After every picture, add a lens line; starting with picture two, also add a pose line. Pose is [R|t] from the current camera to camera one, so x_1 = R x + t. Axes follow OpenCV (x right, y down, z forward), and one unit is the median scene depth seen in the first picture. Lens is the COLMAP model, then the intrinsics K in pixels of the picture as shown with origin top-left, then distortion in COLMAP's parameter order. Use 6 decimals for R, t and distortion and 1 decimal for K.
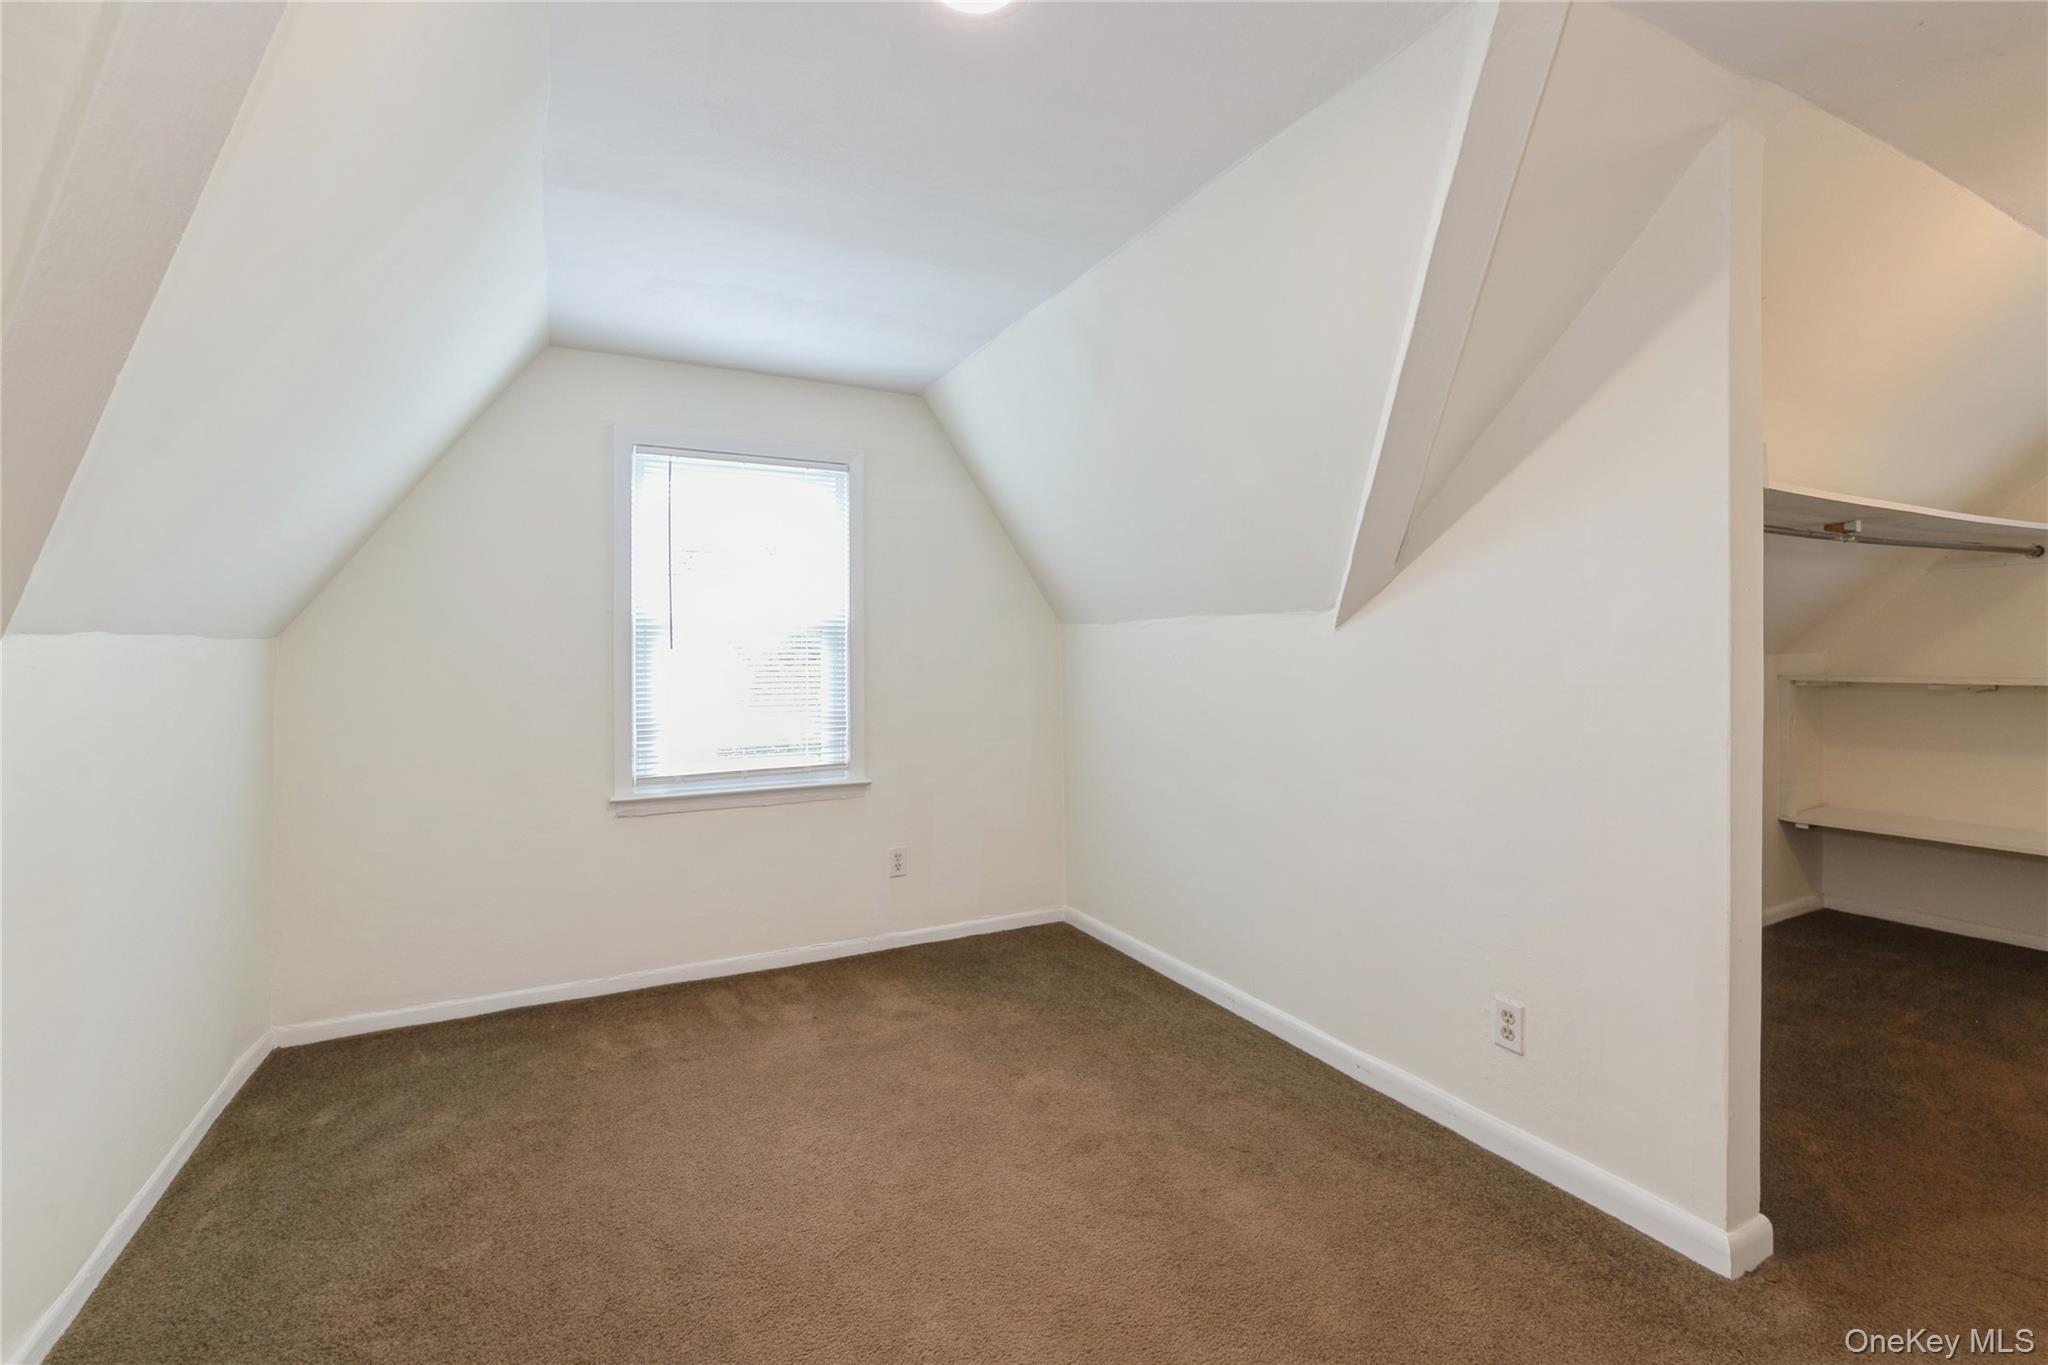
lens RADIAL K [[888.0, 0, 1038.1], [0, 888.0, 642.8], [0, 0, 1]] dist [0.004011, -0.000978]
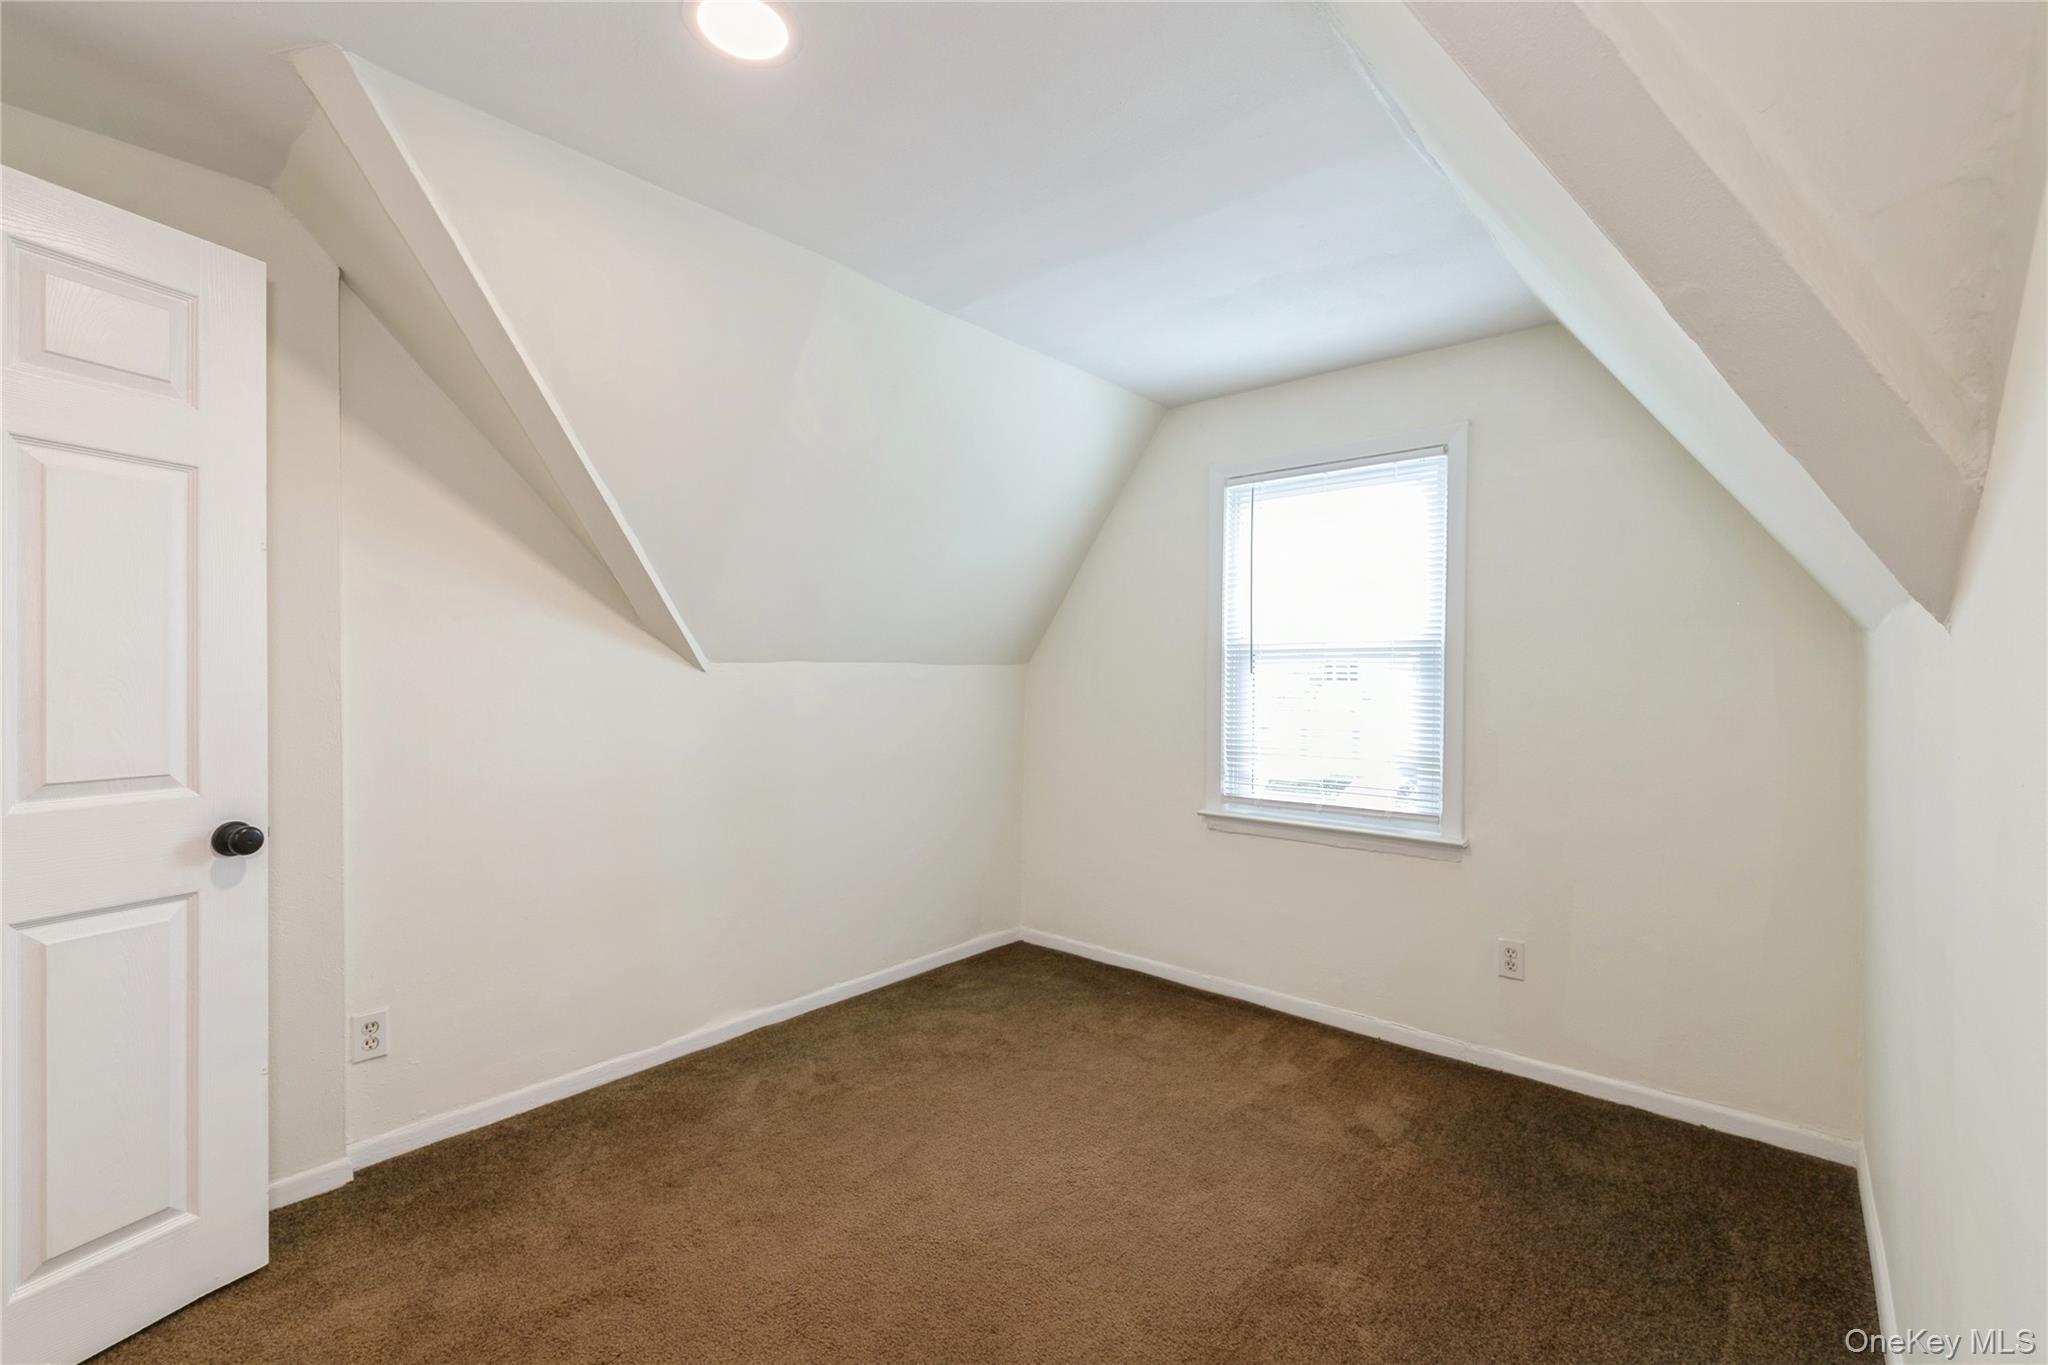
lens RADIAL K [[888.0, 0, 1042.3], [0, 888.0, 678.3], [0, 0, 1]] dist [0.004011, -0.000978]
pose [[0.372166, 0.008549, -0.928127, 0.461253], [-0.000961, 0.999961, 0.008826, 0.003895], [0.928166, -0.002393, 0.372159, 0.419391]]
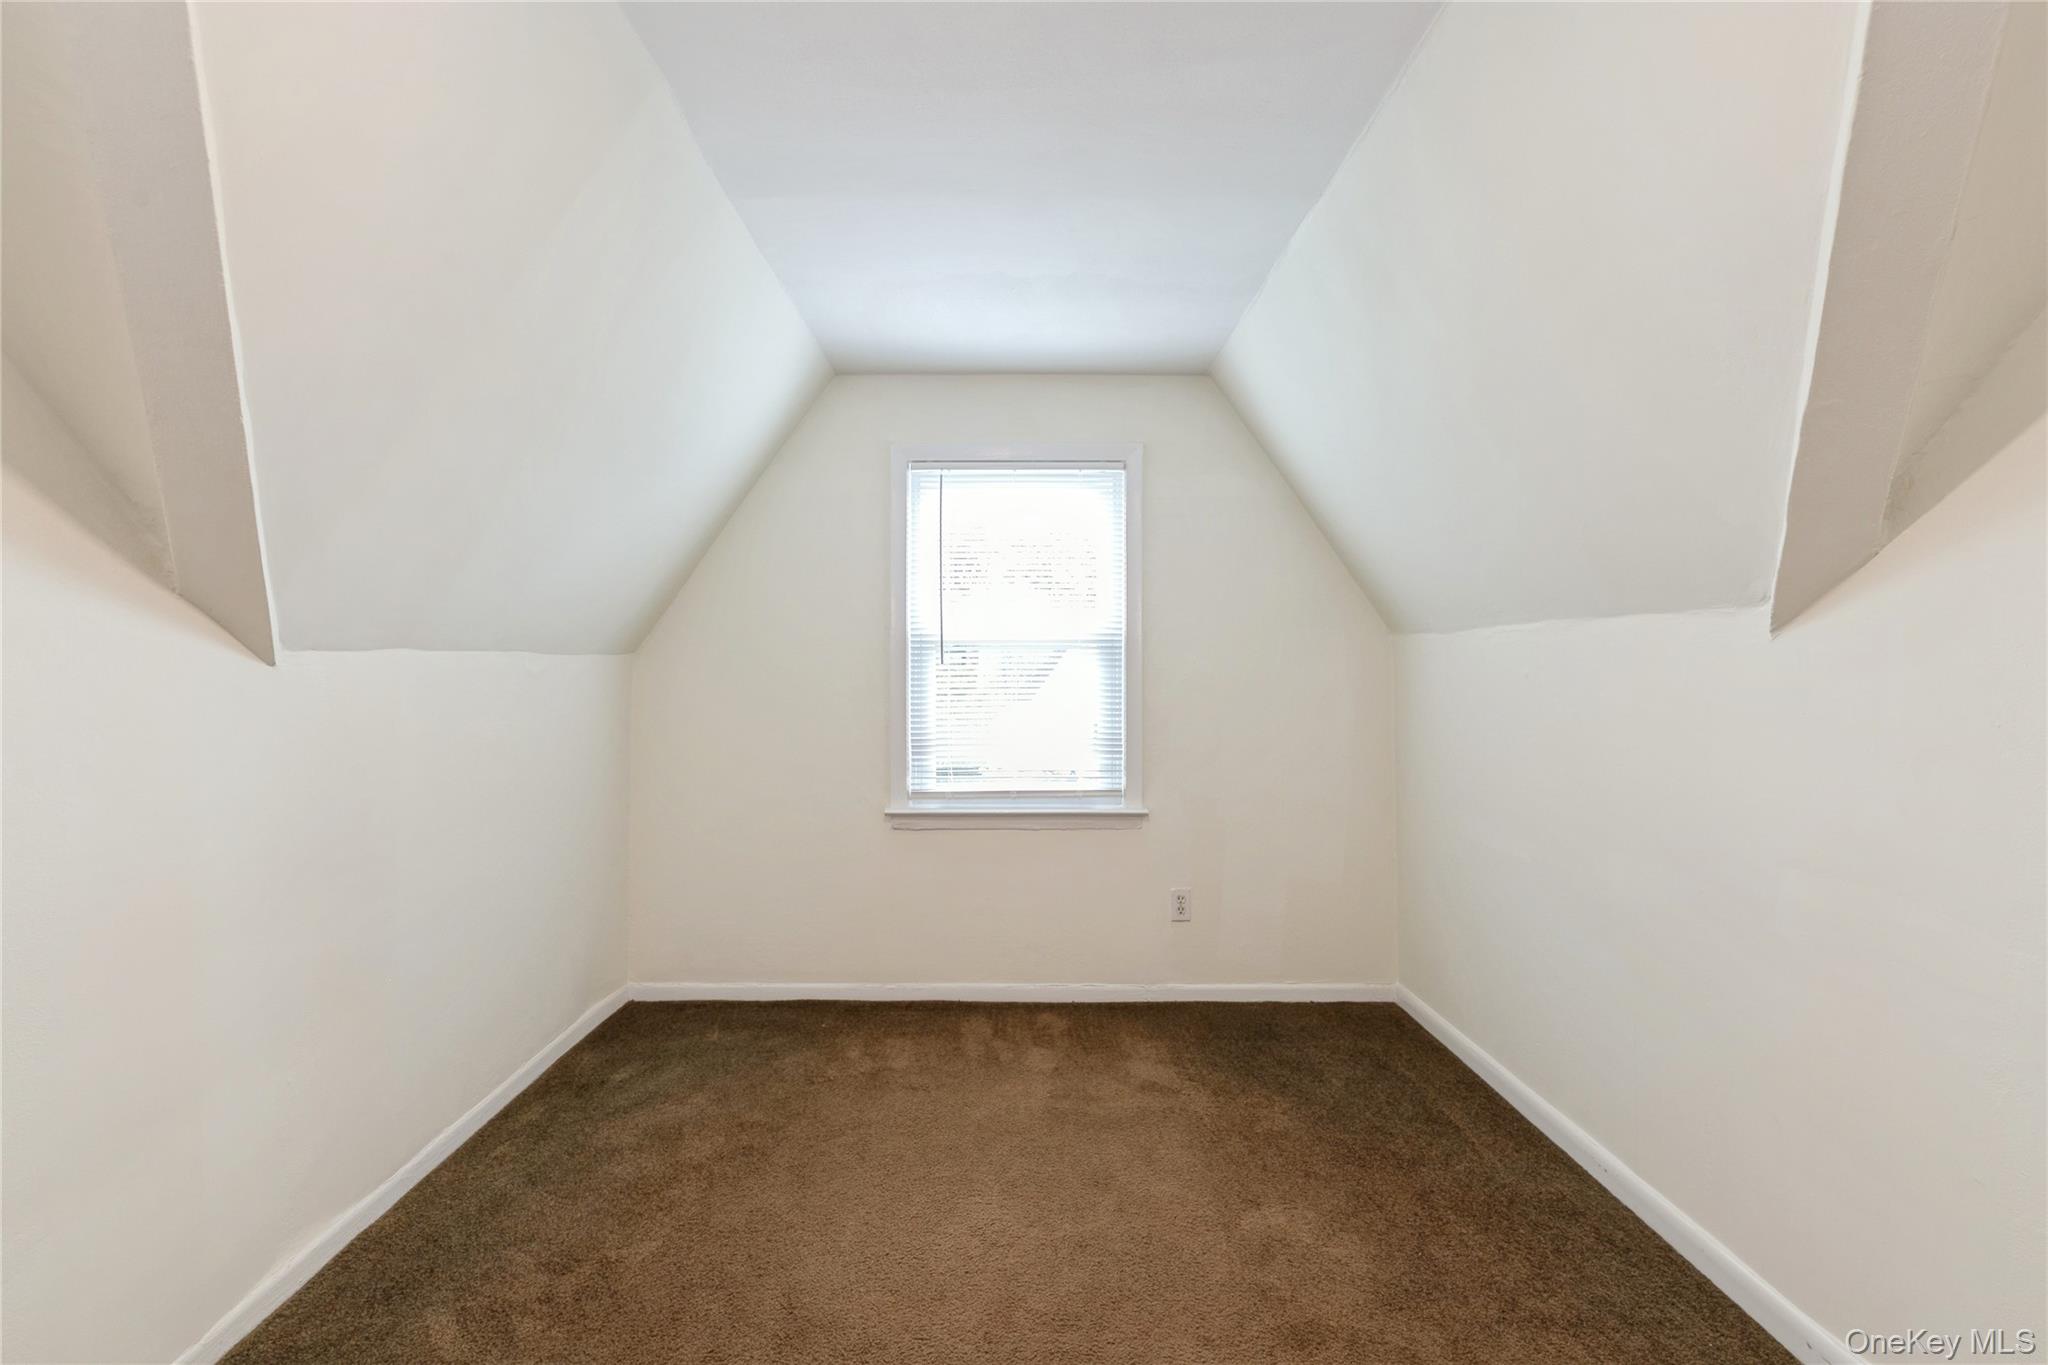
lens RADIAL K [[888.0, 0, 1027.0], [0, 888.0, 663.7], [0, 0, 1]] dist [0.004011, -0.000978]
pose [[0.888481, 0.002660, -0.458906, 0.132659], [-0.000006, 0.999983, 0.005786, 0.000824], [0.458914, -0.005138, 0.888466, 0.169523]]
